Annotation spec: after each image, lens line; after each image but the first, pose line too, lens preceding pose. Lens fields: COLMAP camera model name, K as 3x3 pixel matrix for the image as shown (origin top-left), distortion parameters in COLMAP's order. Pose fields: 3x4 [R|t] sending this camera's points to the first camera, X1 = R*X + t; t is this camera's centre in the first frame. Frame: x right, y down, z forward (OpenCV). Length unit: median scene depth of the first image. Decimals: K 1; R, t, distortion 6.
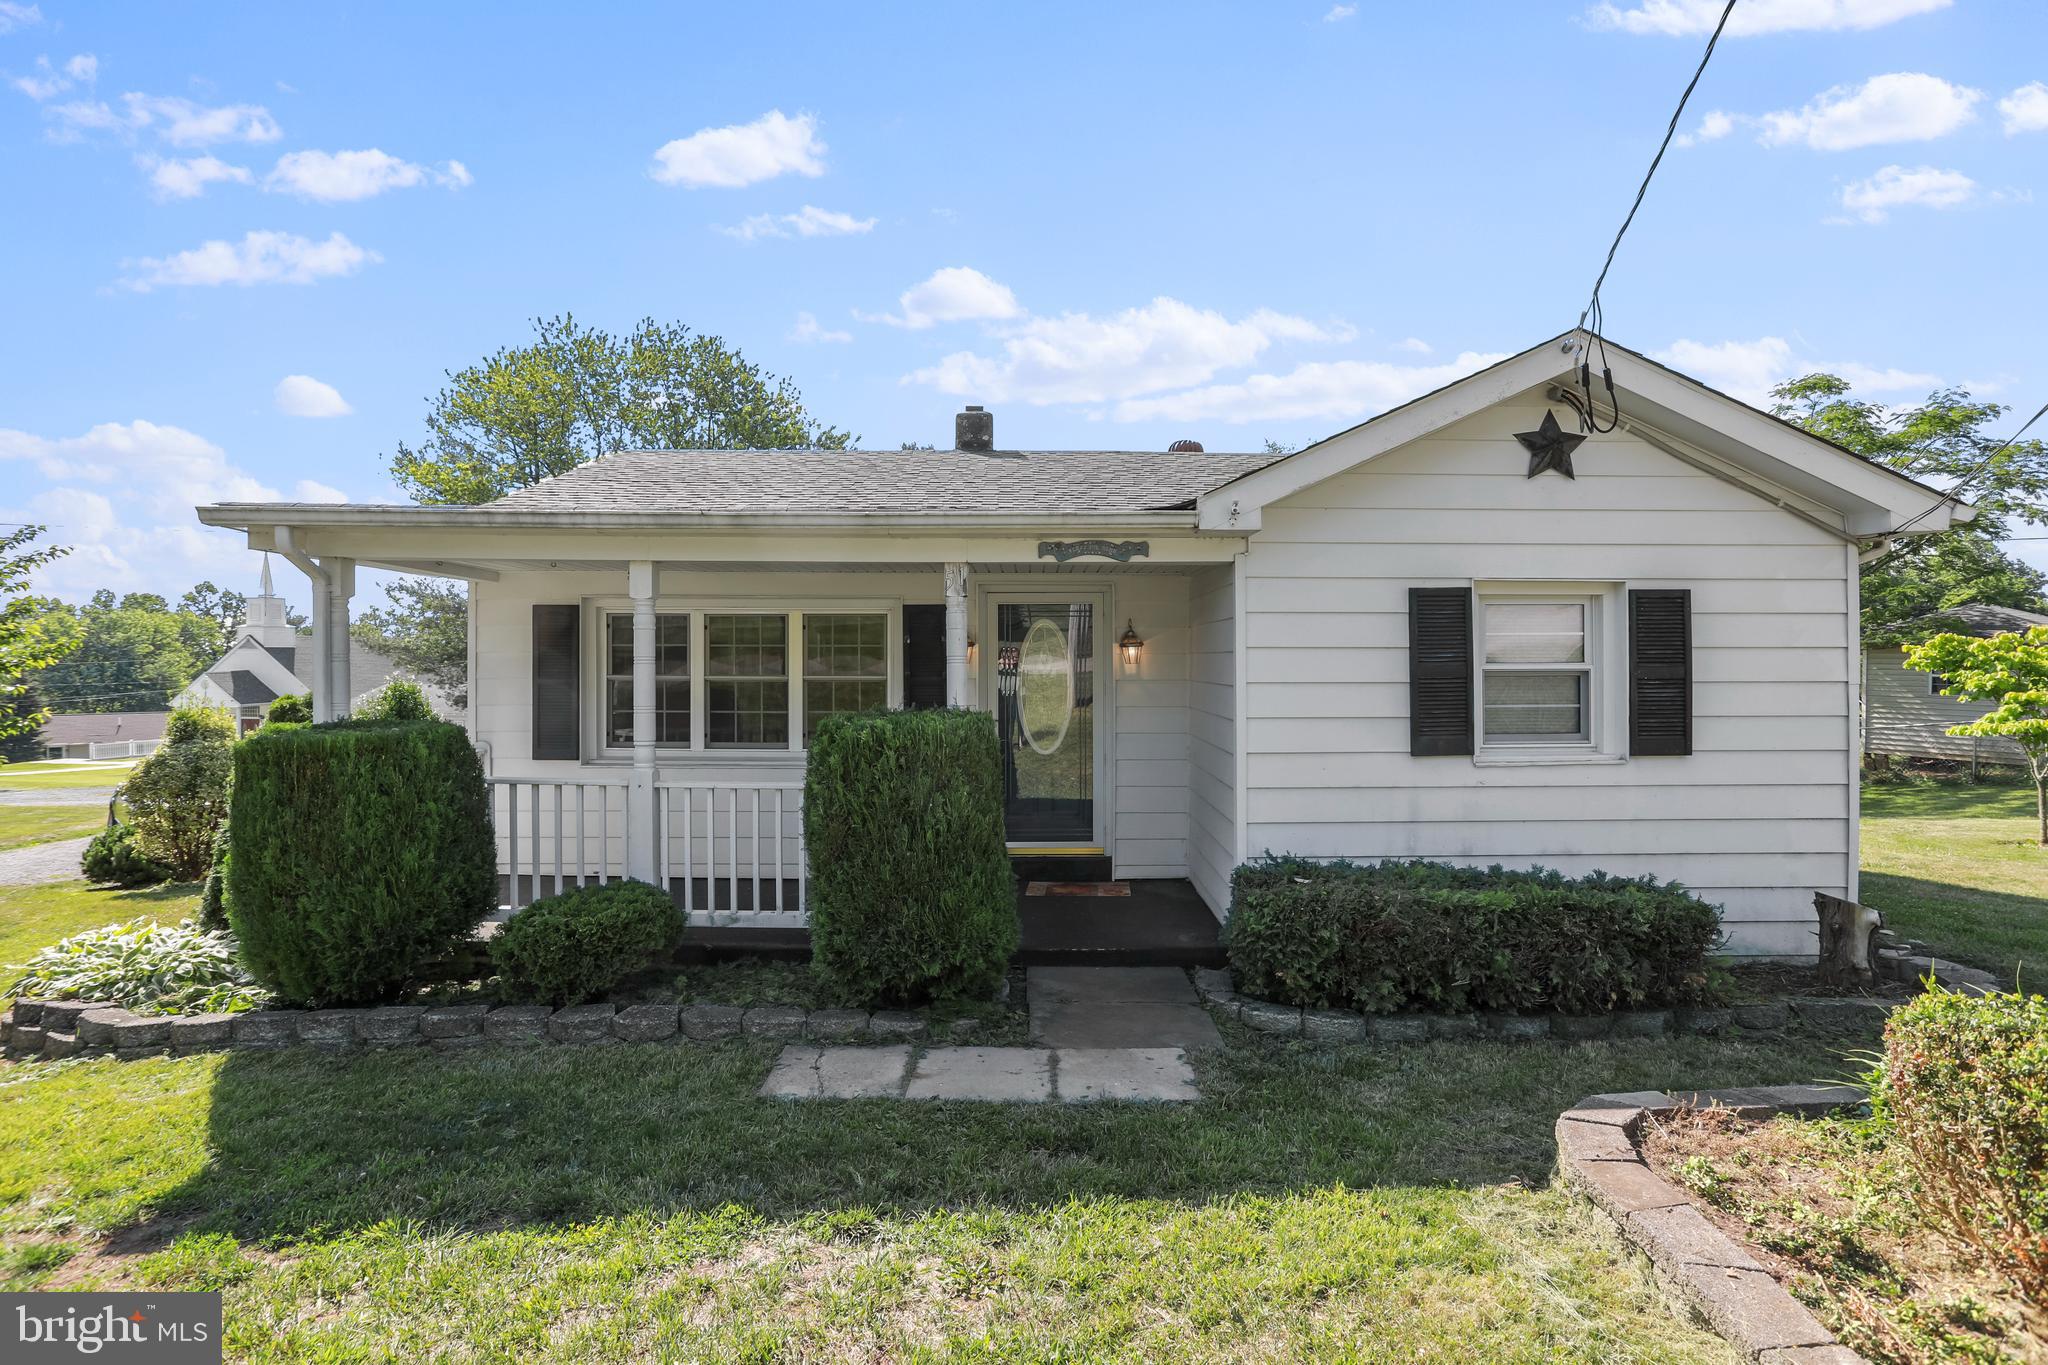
lens RADIAL K [[988.7, 0, 1024.0], [0, 988.7, 682.5], [0, 0, 1]] dist [-0.079592, 0.045902]
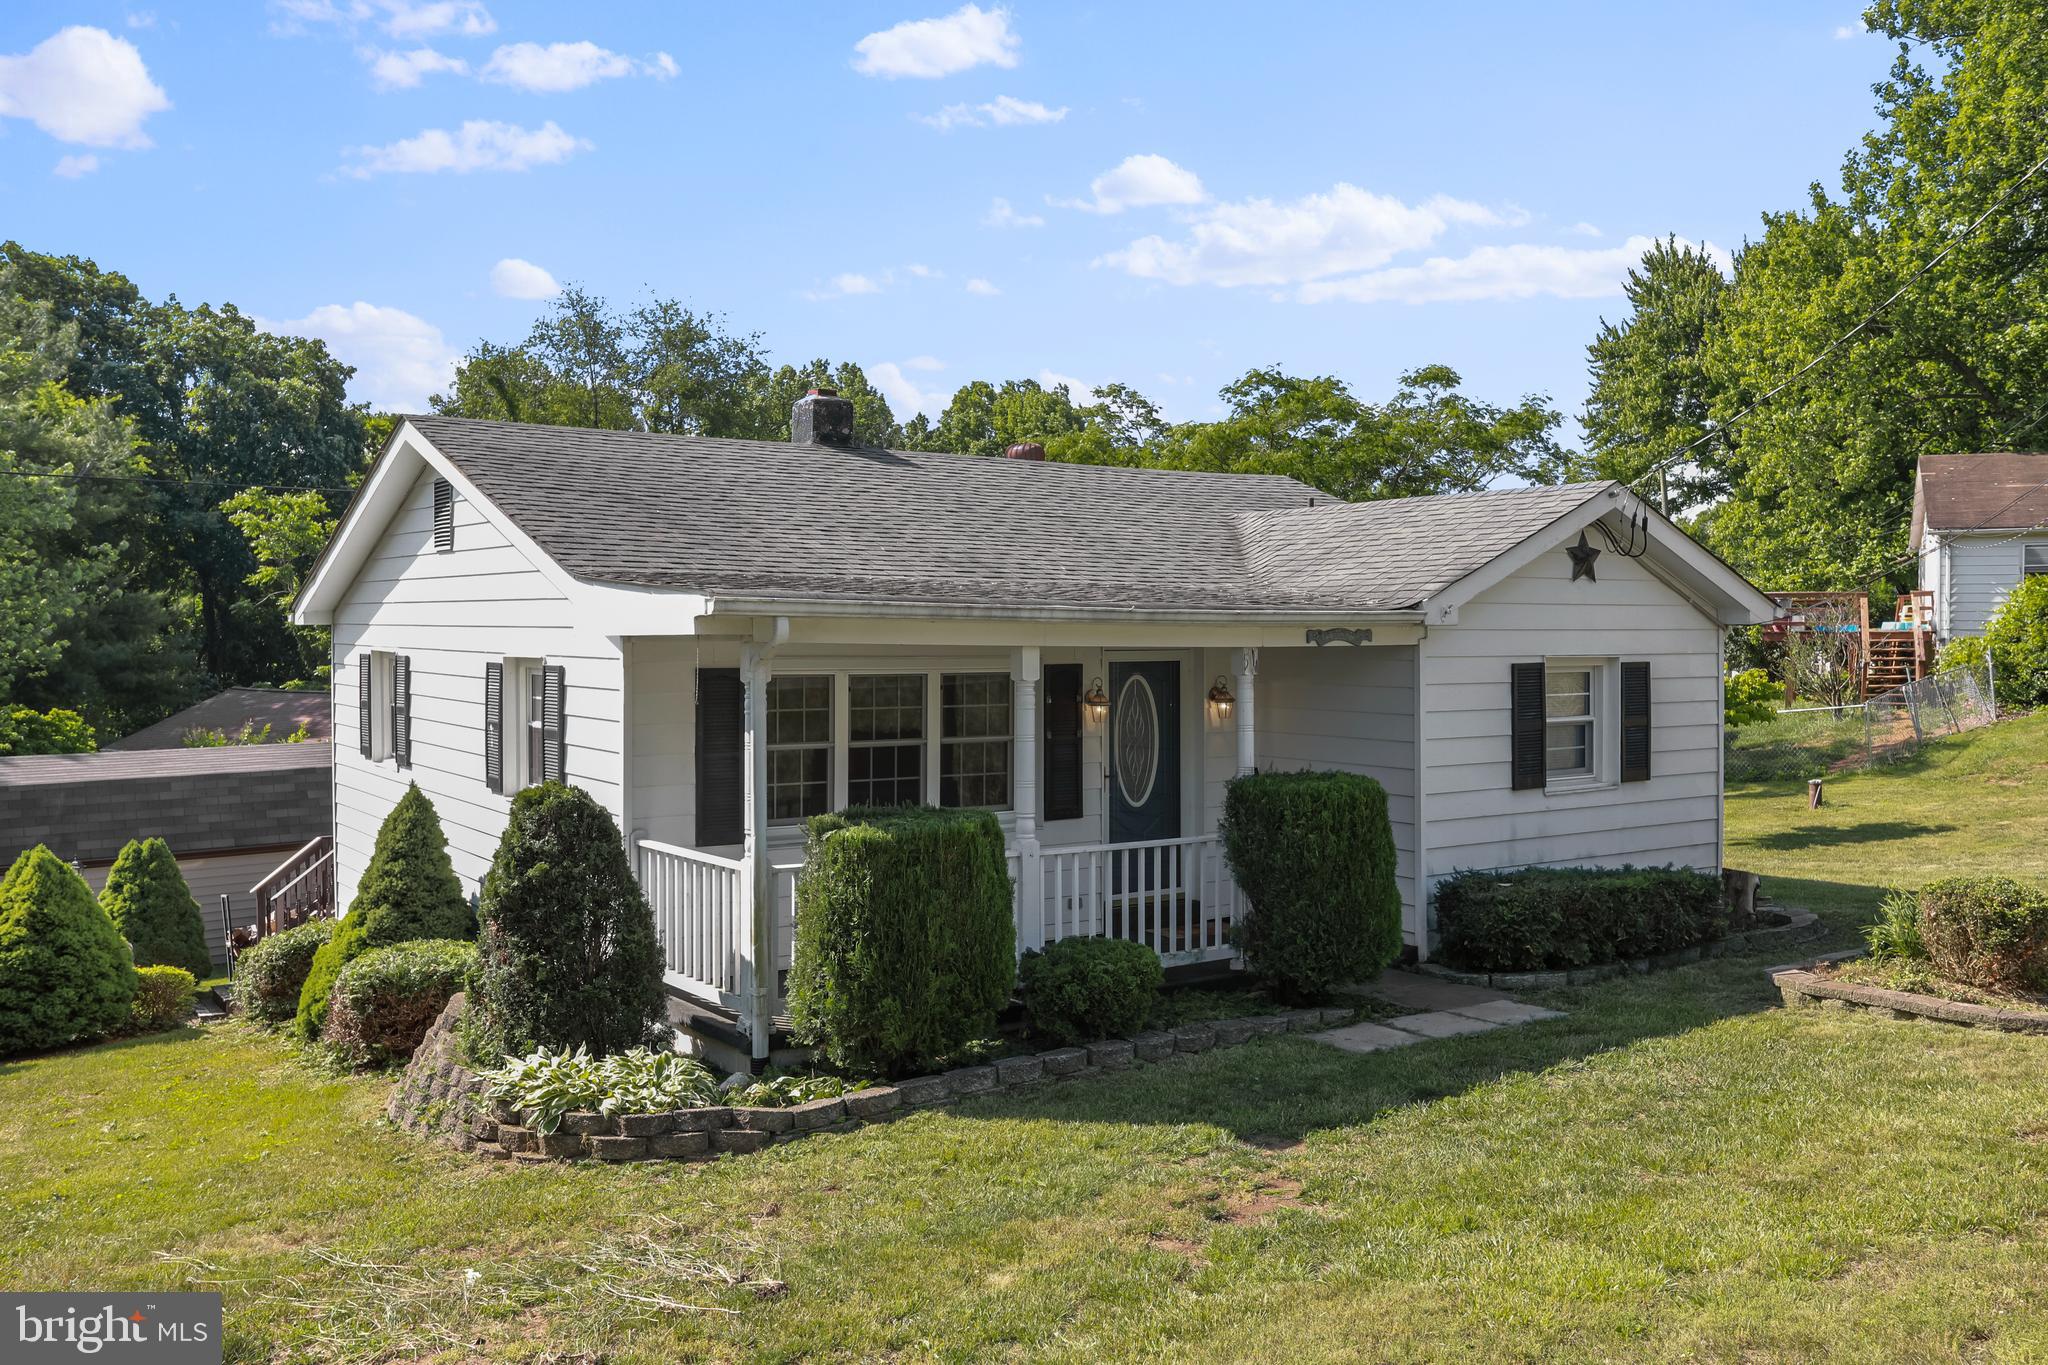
lens RADIAL K [[1750.8, 0, 1024.0], [0, 1750.8, 682.5], [0, 0, 1]] dist [0.005068, 0.005555]
pose [[0.823256, -0.016786, 0.567423, -1.500928], [0.012628, 0.999857, 0.011256, -0.106634], [-0.567530, -0.002101, 0.823350, -0.581741]]
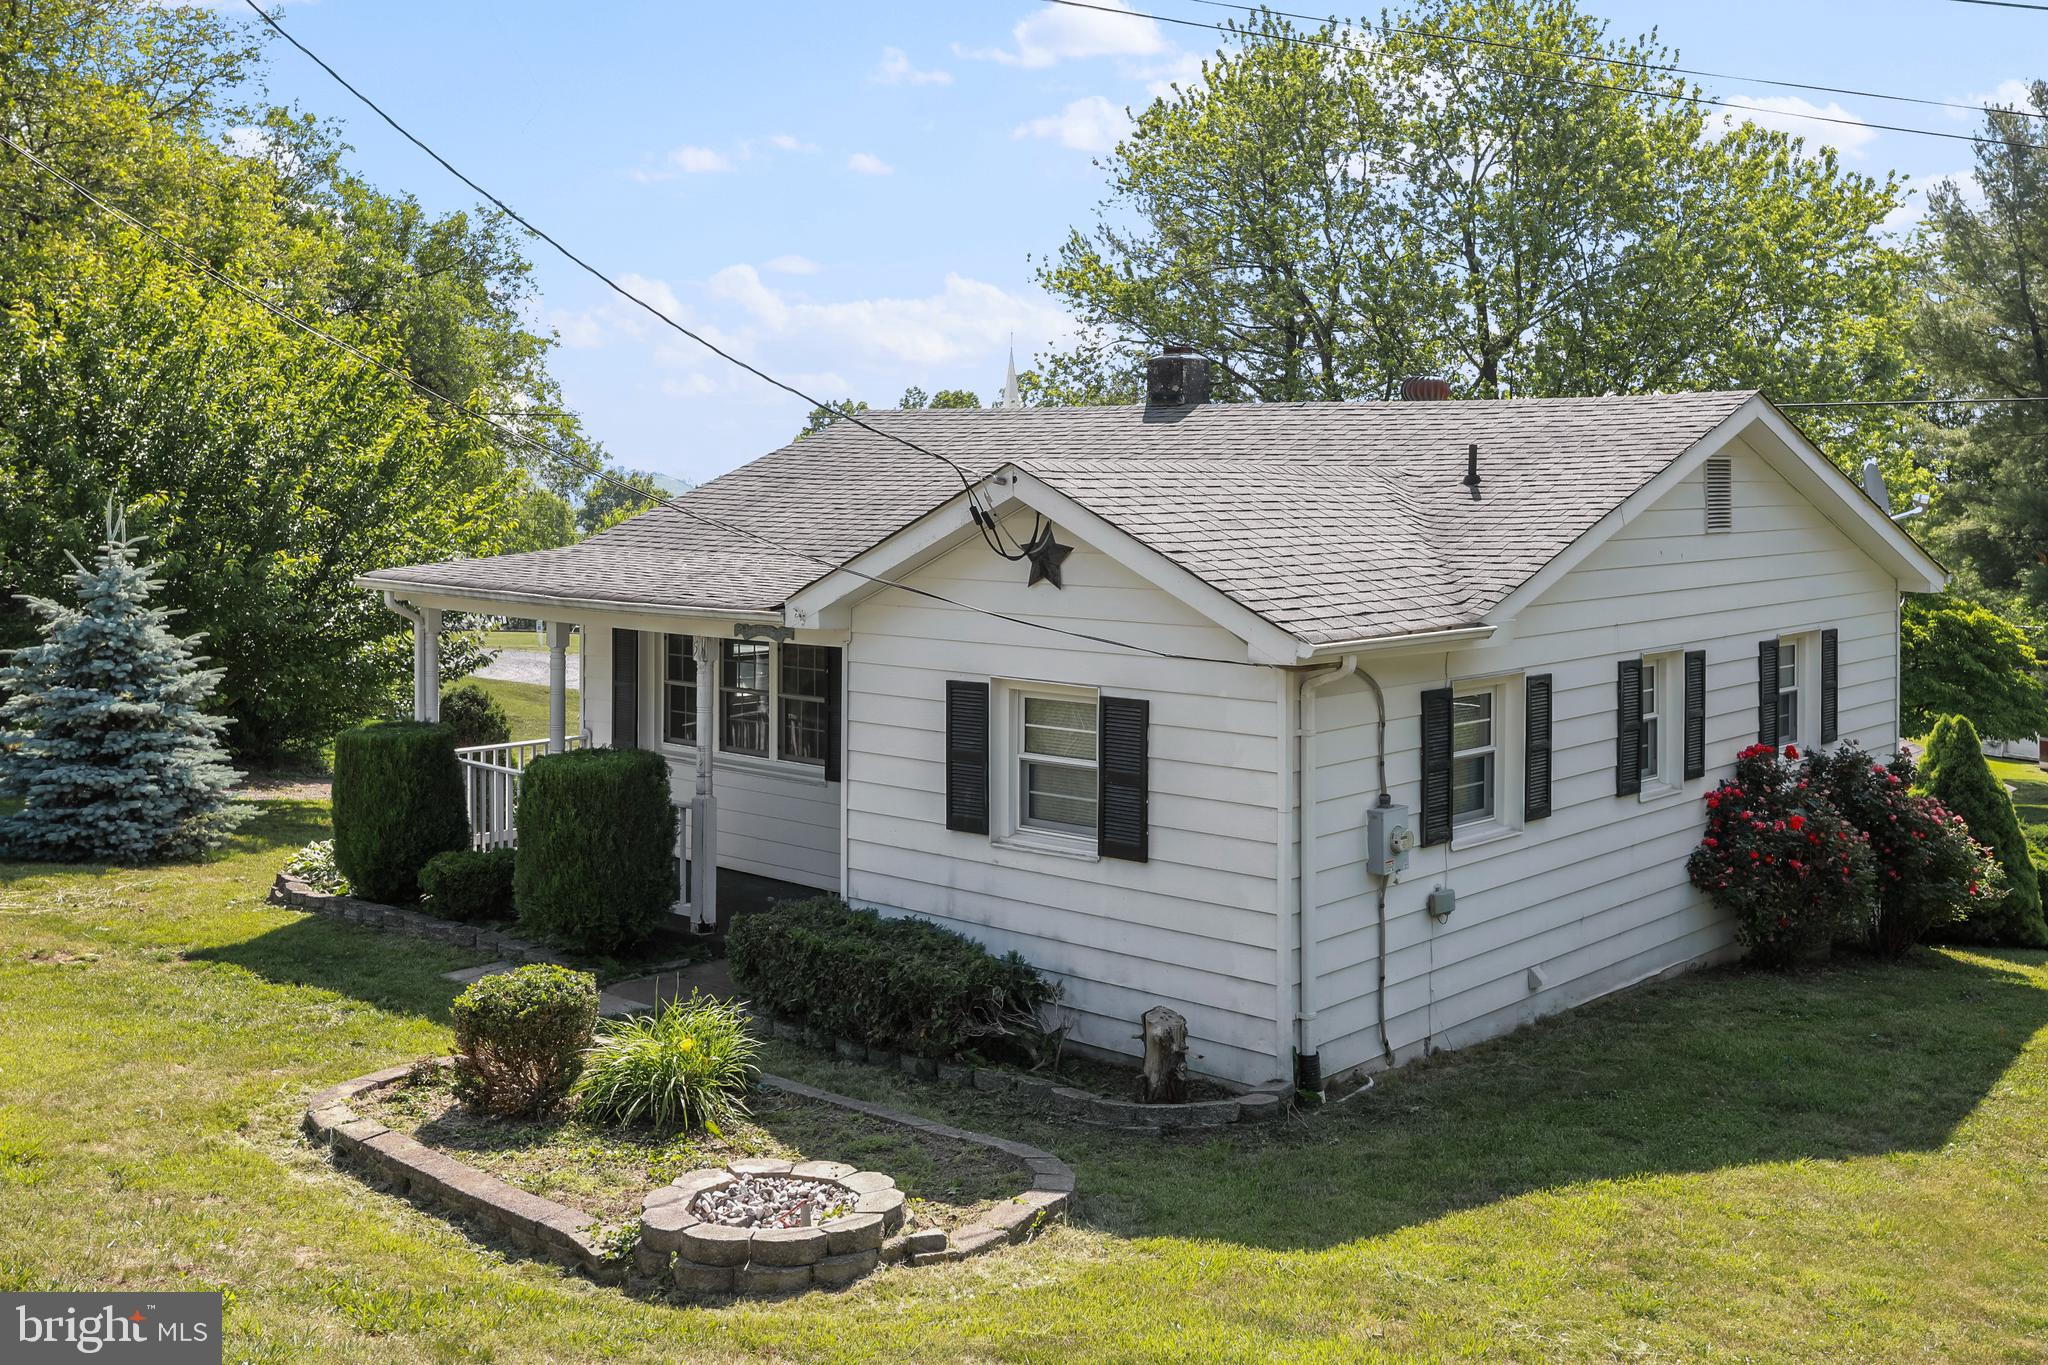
lens RADIAL K [[2040.5, 0, 1024.0], [0, 2040.5, 682.5], [0, 0, 1]] dist [0.005950, 0.002395]
pose [[0.736852, 0.073165, -0.672083, 2.035877], [-0.020686, 0.996101, 0.085759, -0.297527], [0.675738, -0.049289, 0.735493, -0.667748]]
